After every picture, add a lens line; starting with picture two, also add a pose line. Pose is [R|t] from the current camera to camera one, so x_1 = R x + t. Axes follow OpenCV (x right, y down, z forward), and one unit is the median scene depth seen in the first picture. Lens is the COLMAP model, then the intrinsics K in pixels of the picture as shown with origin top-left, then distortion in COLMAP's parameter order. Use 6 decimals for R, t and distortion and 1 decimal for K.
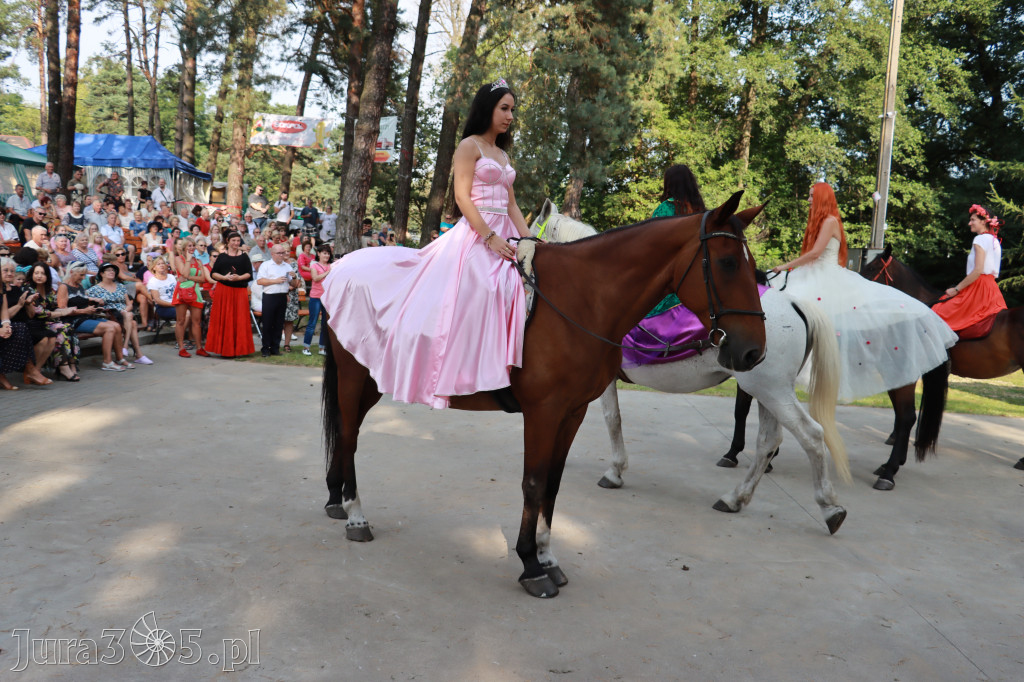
lens RADIAL K [[894.5, 0, 538.2], [0, 894.5, 359.9], [0, 0, 1]] dist [-0.114102, 0.123349]
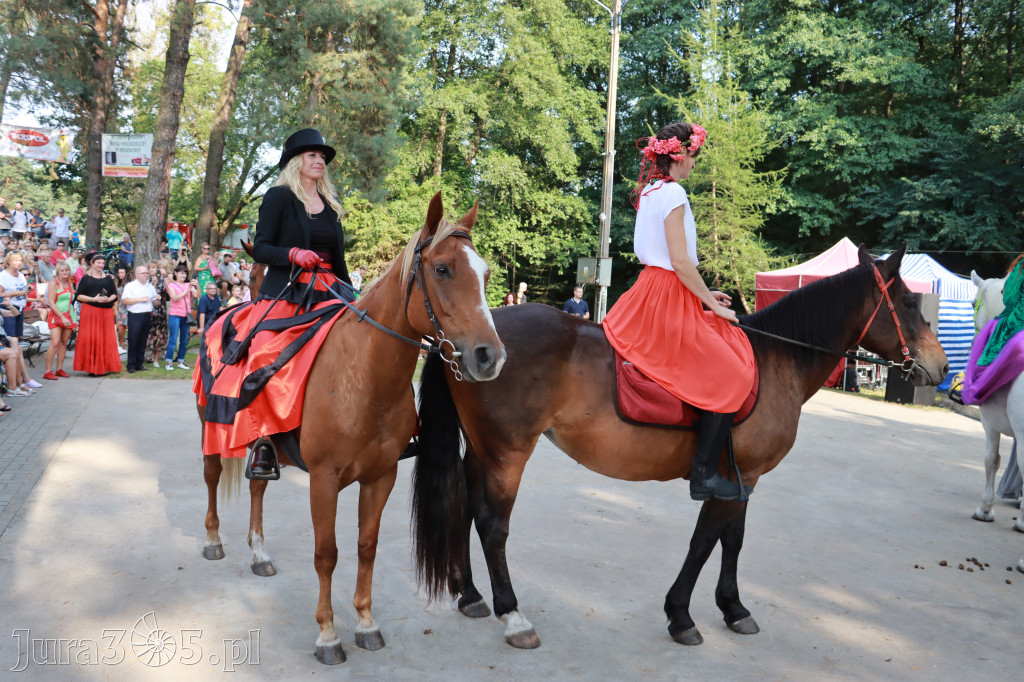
lens RADIAL K [[814.8, 0, 511.1], [0, 814.8, 371.6], [0, 0, 1]] dist [-0.190423, 0.151797]
pose [[0.923965, -0.055240, 0.378468, -0.177419], [0.042942, 0.998241, 0.040865, -0.017285], [-0.380059, -0.021505, 0.924712, -0.030090]]
